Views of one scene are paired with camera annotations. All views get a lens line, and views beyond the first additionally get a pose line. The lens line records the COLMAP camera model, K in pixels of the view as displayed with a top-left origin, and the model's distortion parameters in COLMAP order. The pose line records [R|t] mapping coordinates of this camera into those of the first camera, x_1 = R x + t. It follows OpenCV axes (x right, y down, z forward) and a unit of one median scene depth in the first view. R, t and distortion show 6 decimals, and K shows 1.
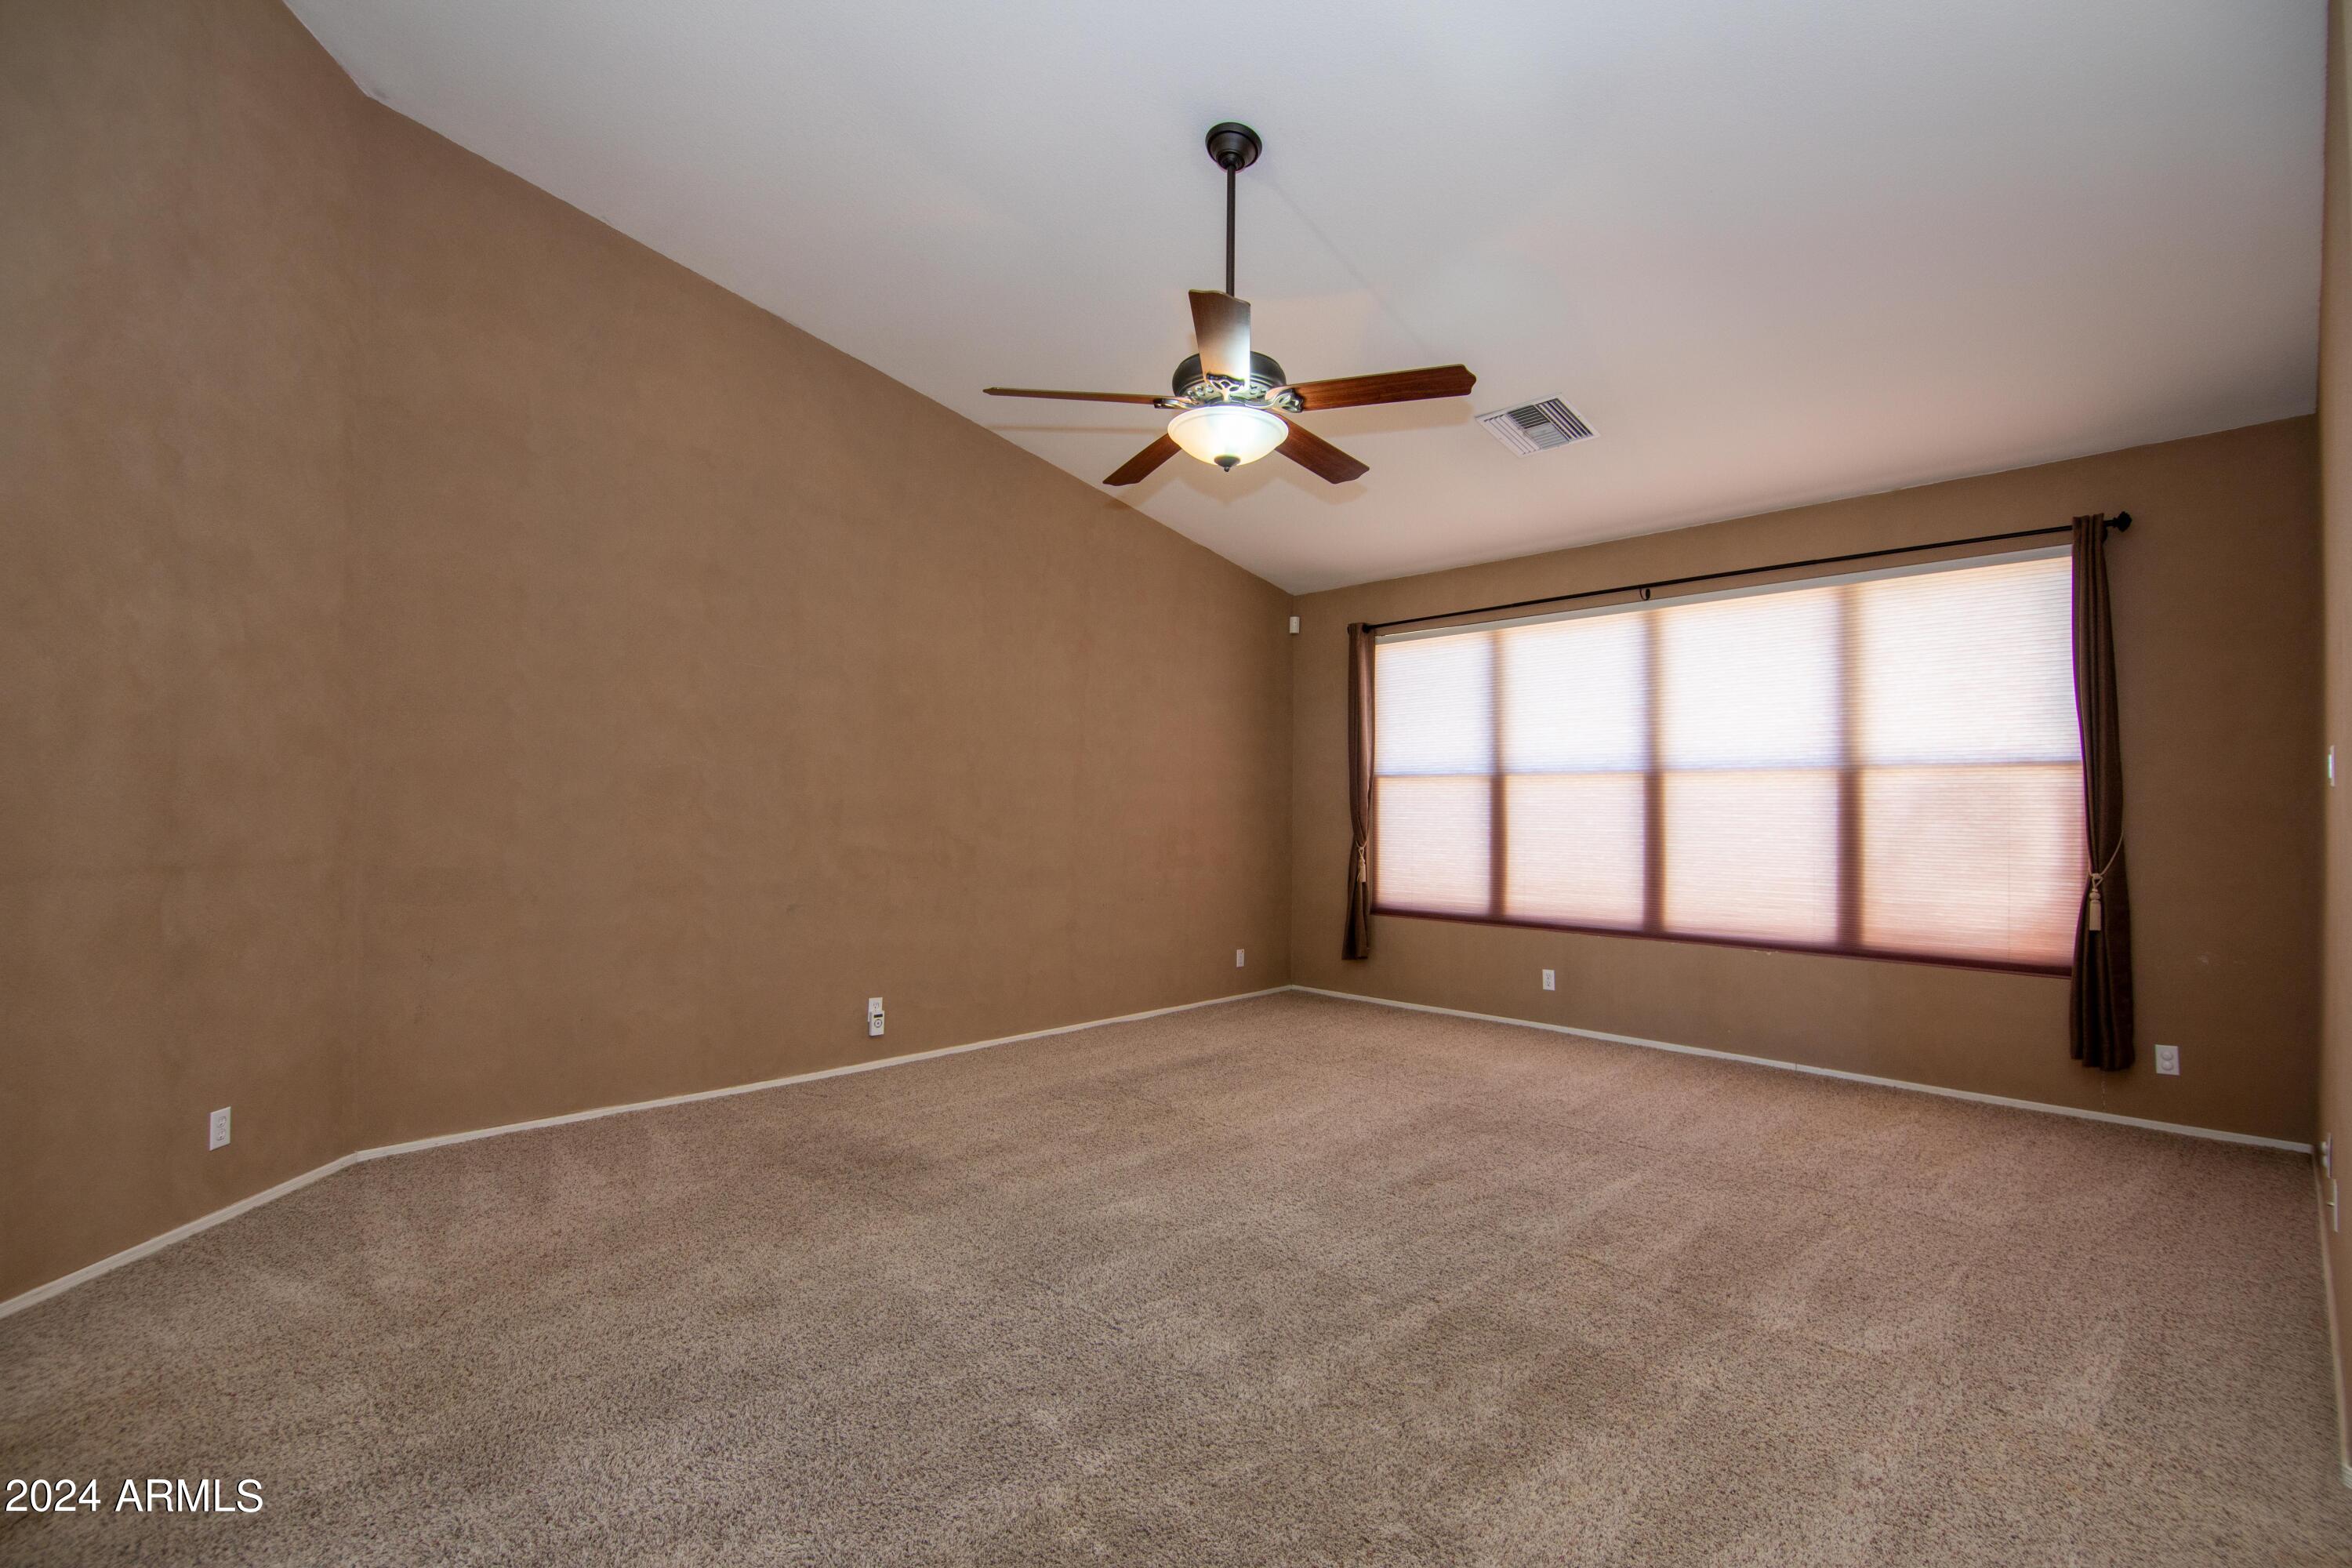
lens RADIAL K [[1113.0, 0, 1161.1], [0, 1113.0, 800.6], [0, 0, 1]] dist [-0.000153, -0.015728]
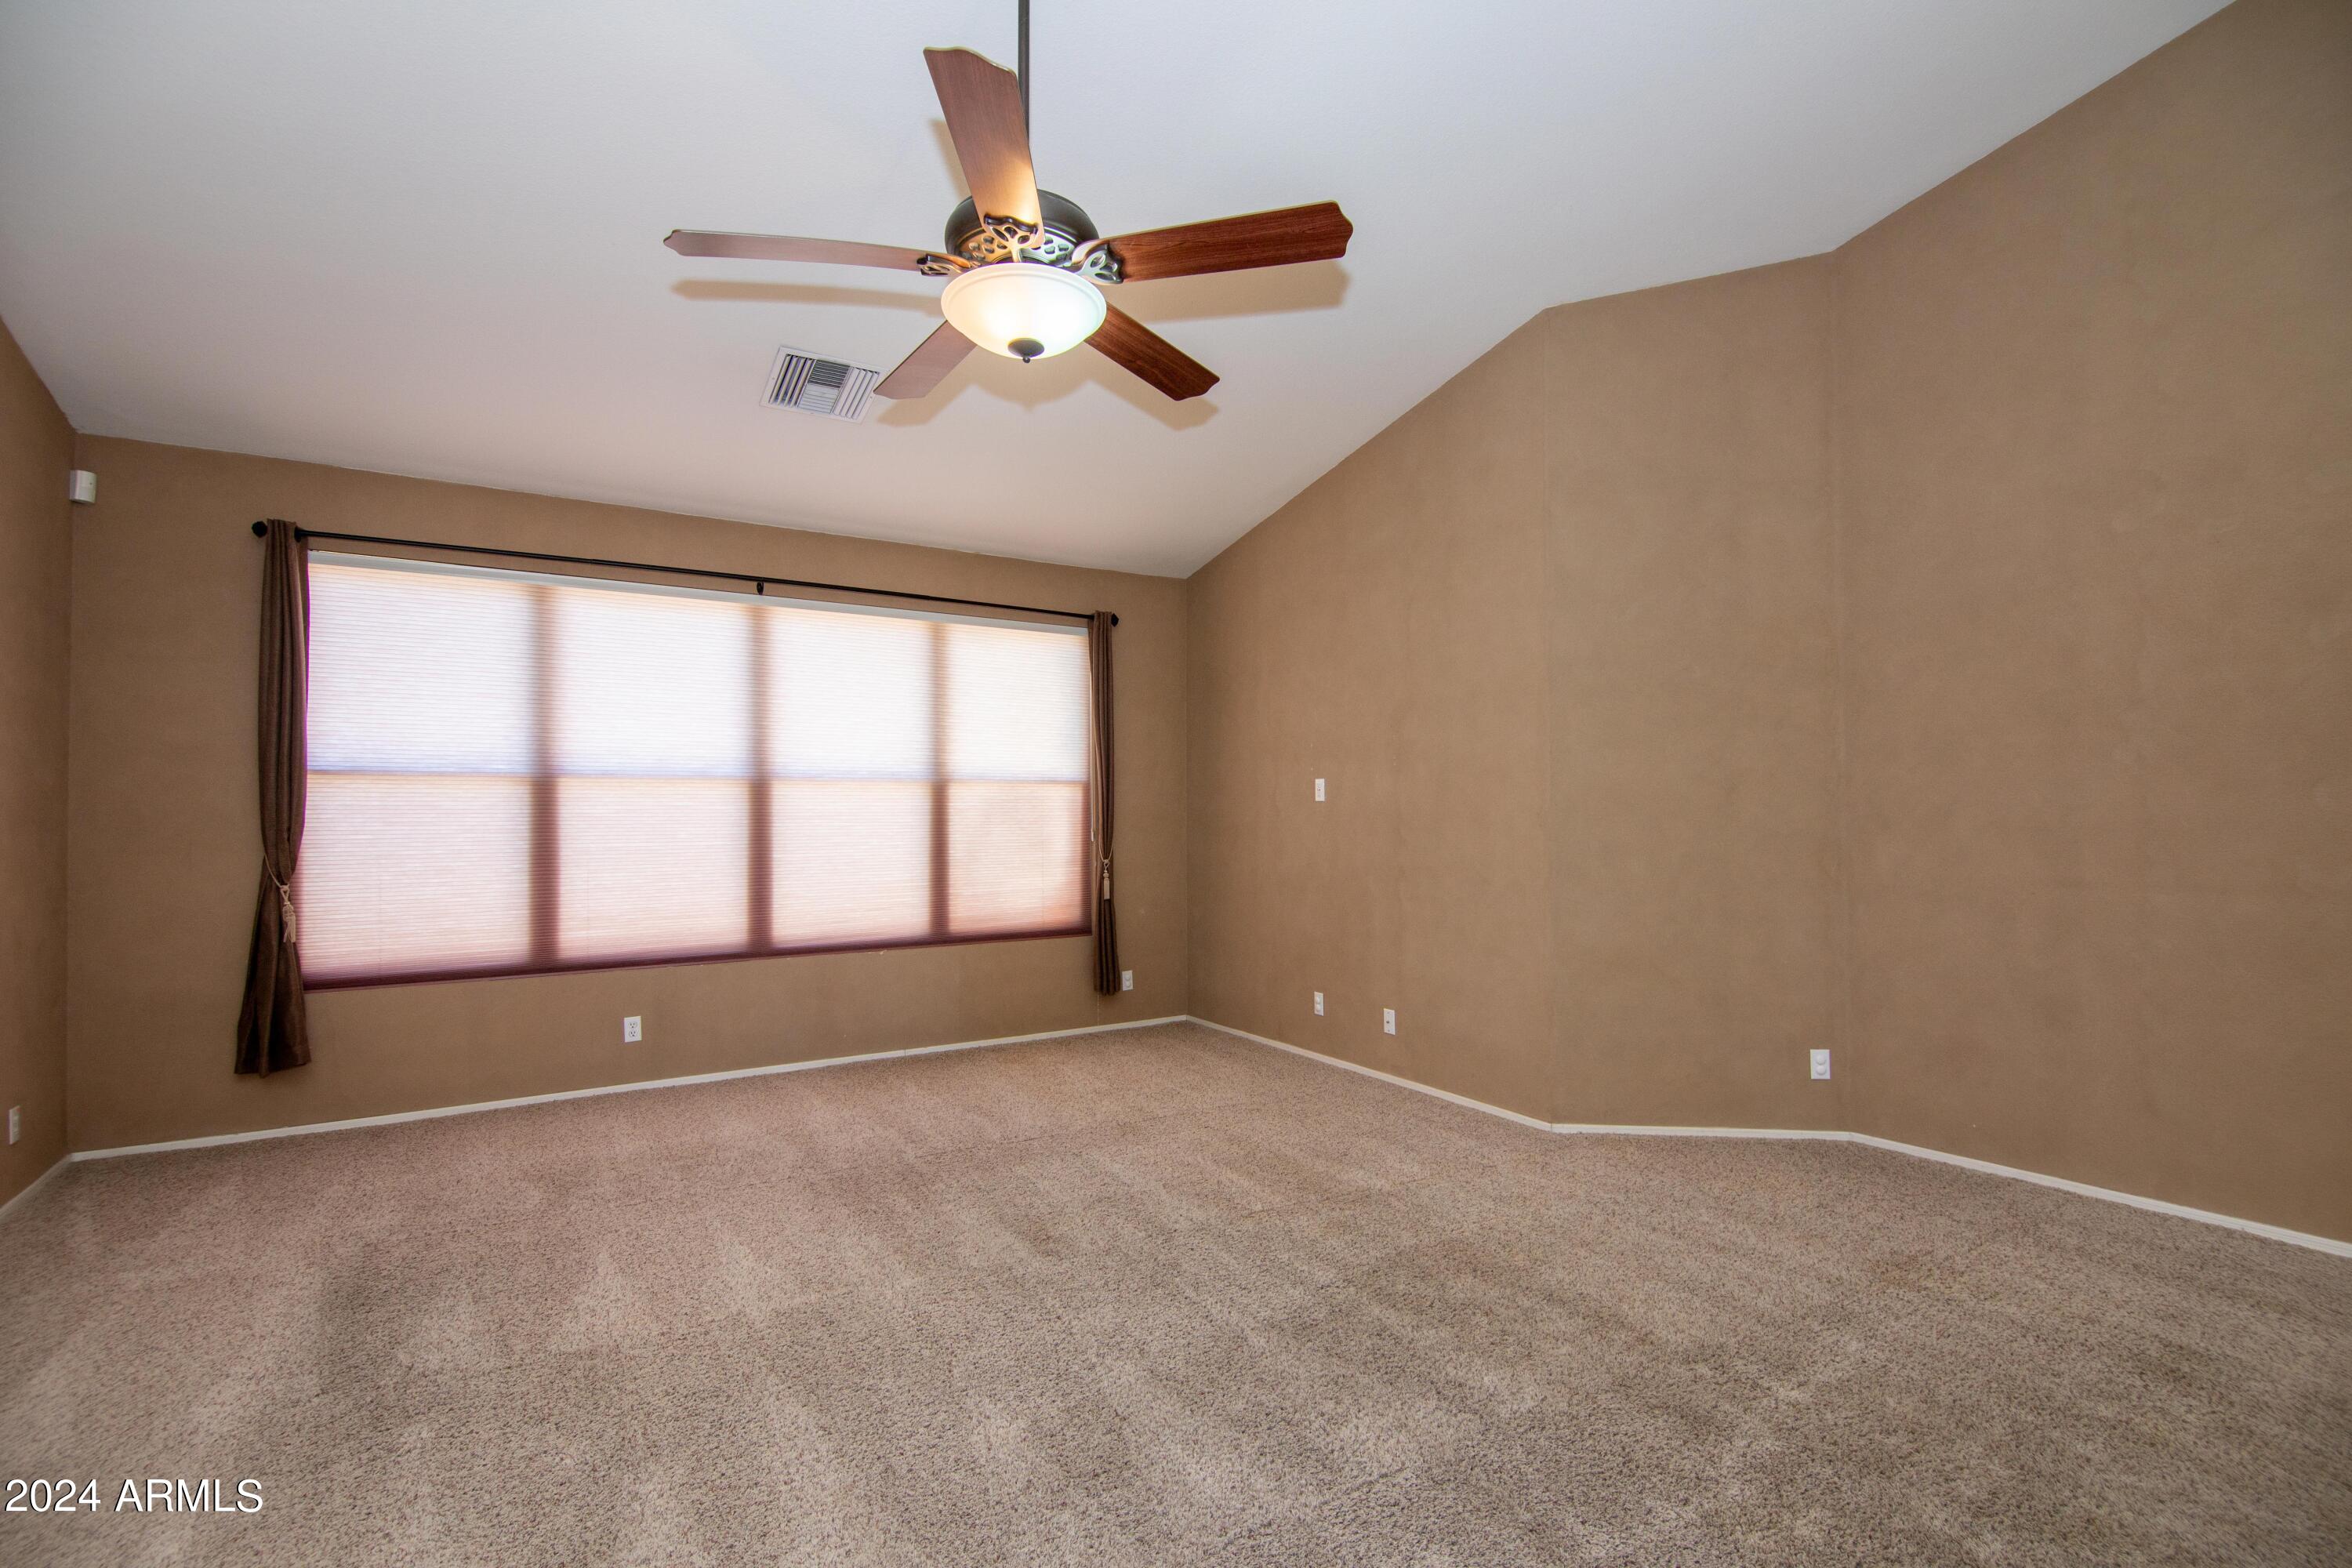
lens RADIAL K [[1113.0, 0, 1161.1], [0, 1113.0, 800.6], [0, 0, 1]] dist [-0.000153, -0.015728]
pose [[0.145606, 0.007361, 0.989315, -0.486243], [0.001449, 0.999970, -0.007654, 0.000089], [-0.989342, 0.002548, 0.145591, 0.596697]]
